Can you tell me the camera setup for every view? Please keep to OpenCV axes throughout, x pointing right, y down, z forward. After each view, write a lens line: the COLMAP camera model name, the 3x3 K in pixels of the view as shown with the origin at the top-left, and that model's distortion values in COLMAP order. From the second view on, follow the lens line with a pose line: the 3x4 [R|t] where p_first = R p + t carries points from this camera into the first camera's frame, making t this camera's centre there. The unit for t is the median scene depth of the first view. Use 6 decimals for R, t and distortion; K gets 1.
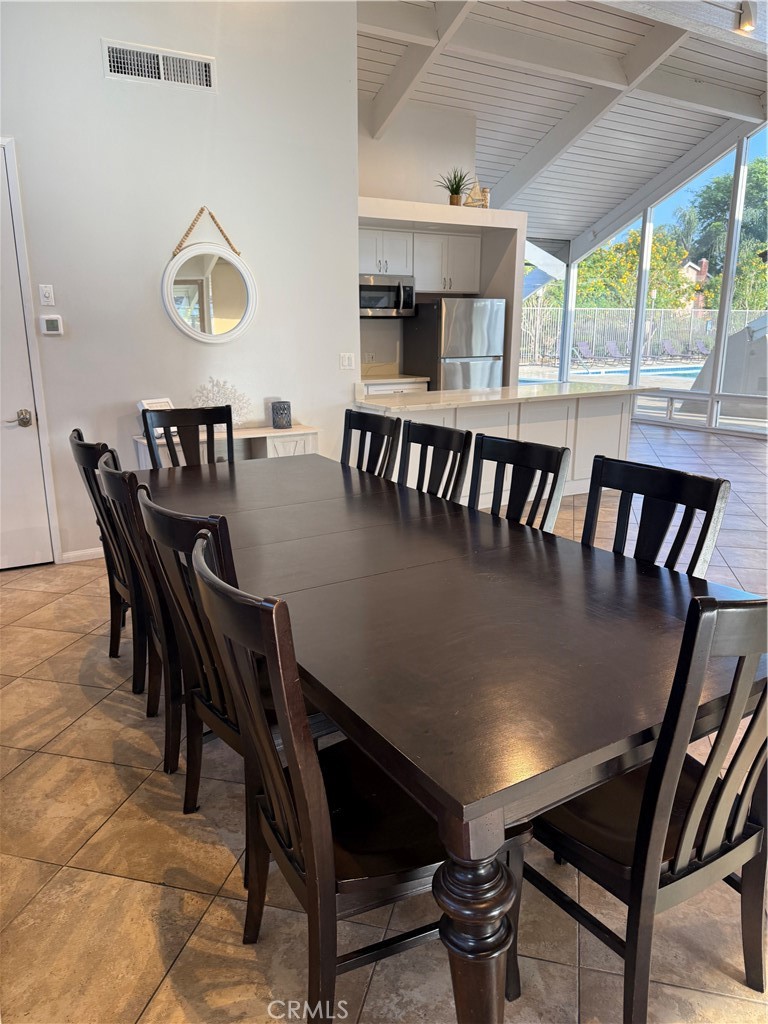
lens RADIAL K [[706.4, 0, 384.7], [0, 706.4, 542.2], [0, 0, 1]] dist [0.066030, -0.115964]
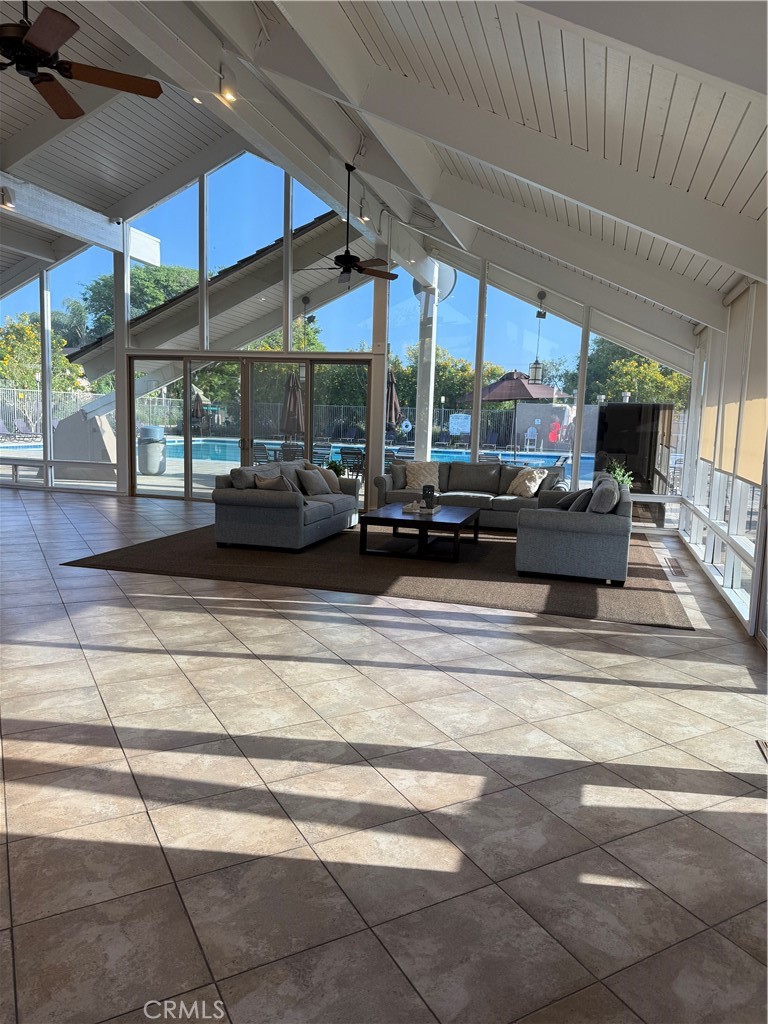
lens RADIAL K [[717.1, 0, 387.7], [0, 717.1, 523.3], [0, 0, 1]] dist [0.077794, -0.121196]
pose [[0.729818, -0.069760, 0.680073, 0.017268], [0.161696, 0.984169, -0.072569, 0.074280], [-0.664244, 0.162927, 0.729544, -0.257701]]
